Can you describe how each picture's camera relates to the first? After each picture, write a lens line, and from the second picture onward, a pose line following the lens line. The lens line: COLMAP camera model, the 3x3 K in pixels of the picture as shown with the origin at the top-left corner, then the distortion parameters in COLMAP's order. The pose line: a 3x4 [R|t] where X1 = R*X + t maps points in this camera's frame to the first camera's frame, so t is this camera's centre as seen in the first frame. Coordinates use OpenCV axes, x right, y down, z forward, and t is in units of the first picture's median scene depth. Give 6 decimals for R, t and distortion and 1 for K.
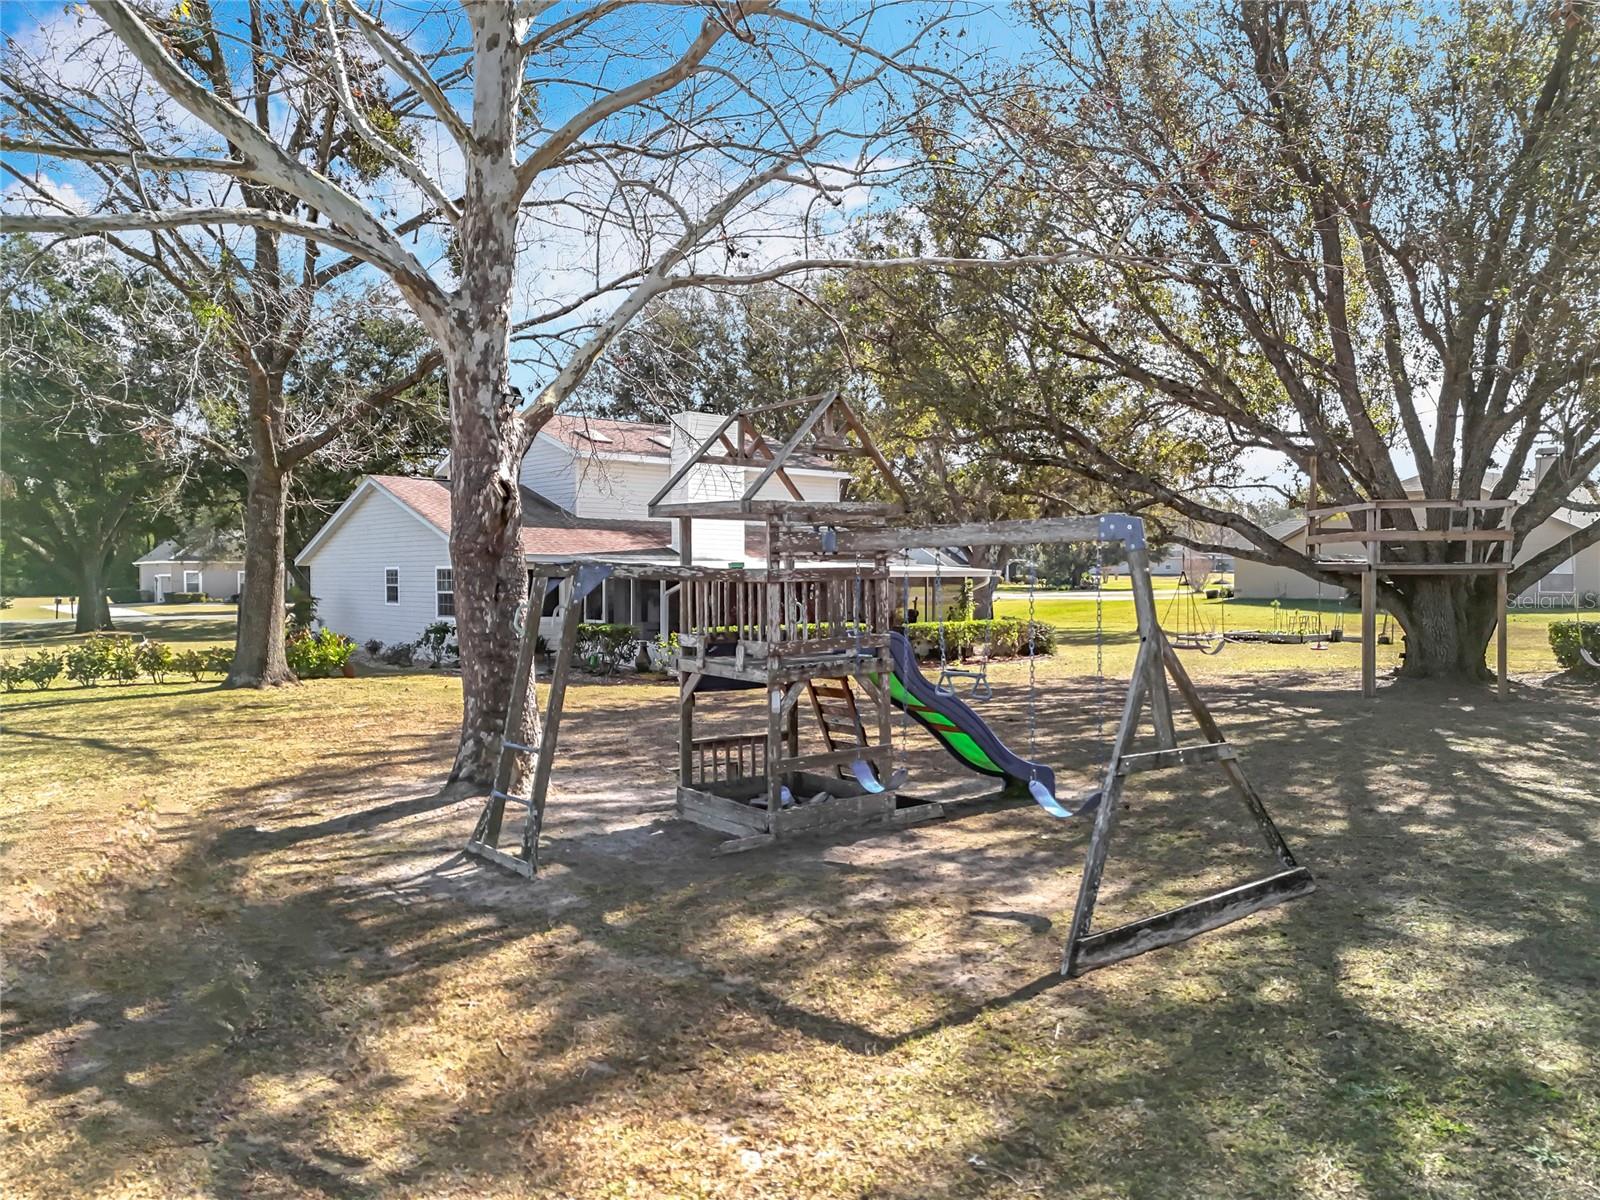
lens RADIAL K [[1163.6, 0, 800.0], [0, 1163.6, 600.0], [0, 0, 1]] dist [0.008473, 0.004495]
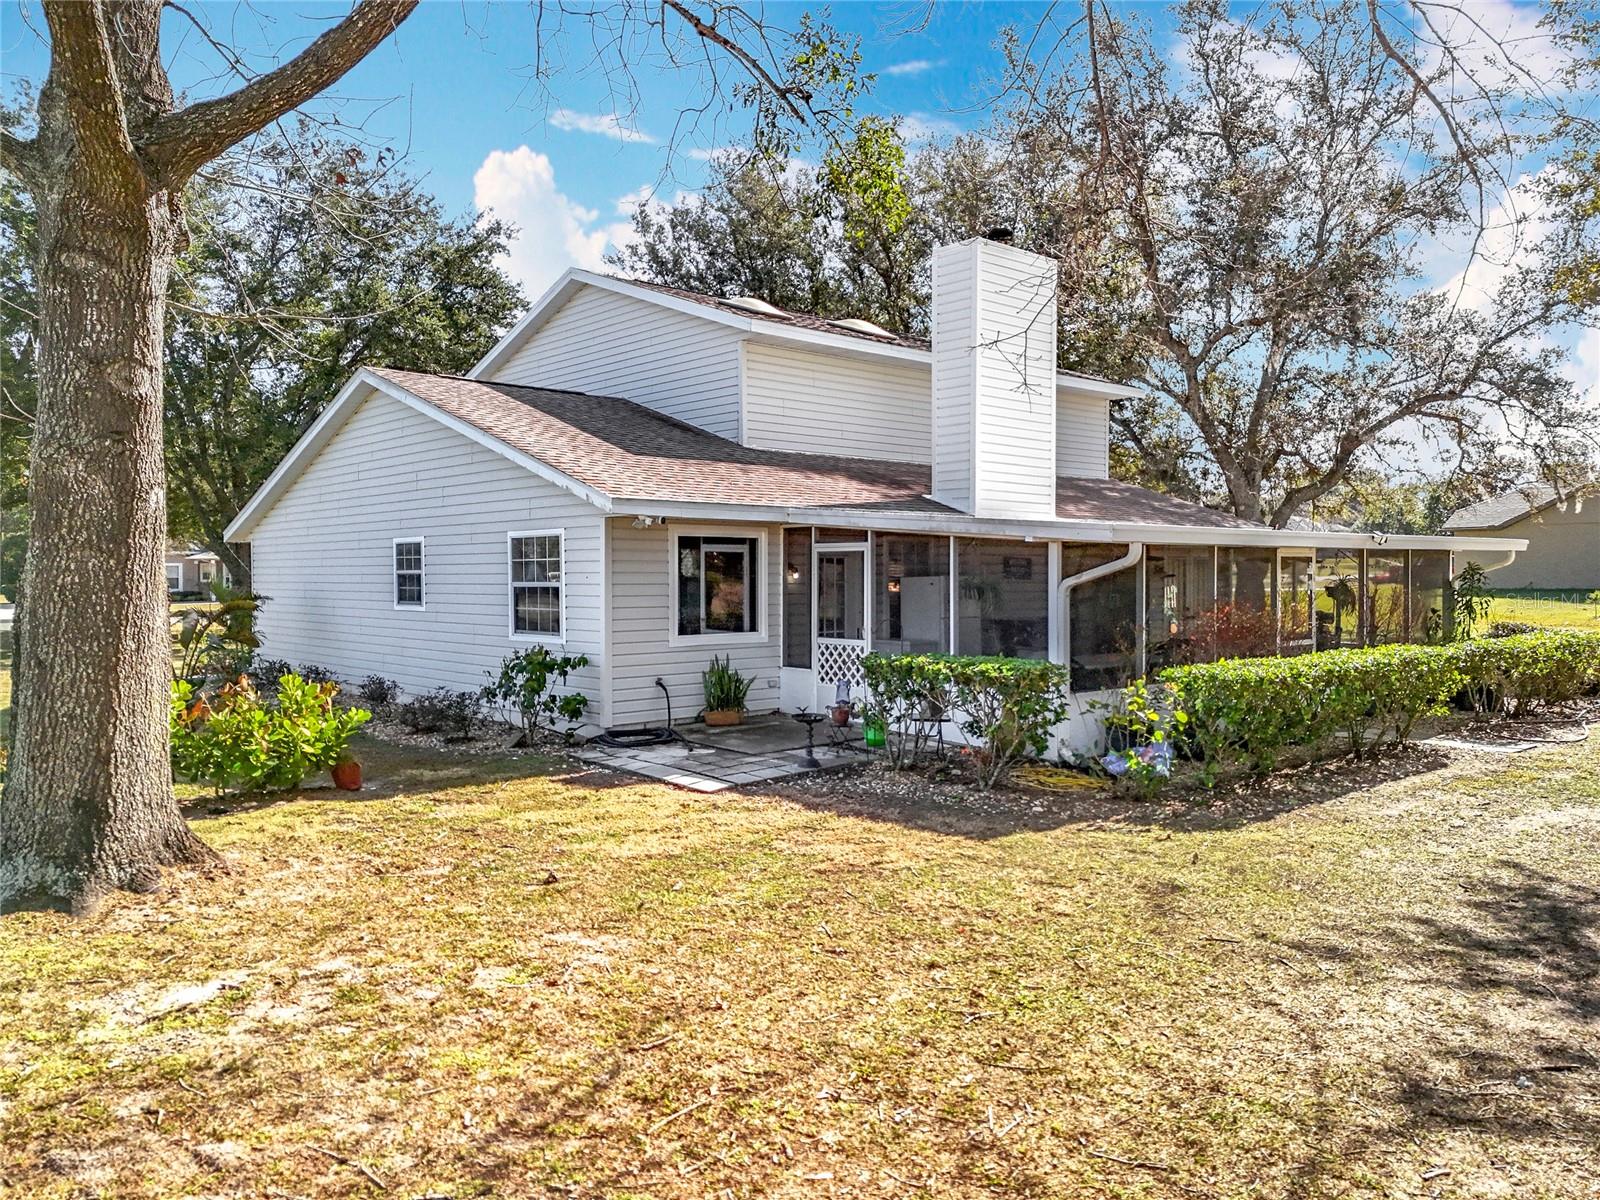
lens RADIAL K [[1163.6, 0, 800.0], [0, 1163.6, 600.0], [0, 0, 1]] dist [0.008473, 0.004495]
pose [[0.999129, -0.001626, 0.041703, -0.231770], [0.001407, 0.999985, 0.005274, -0.002816], [-0.041711, -0.005211, 0.999116, 0.552377]]
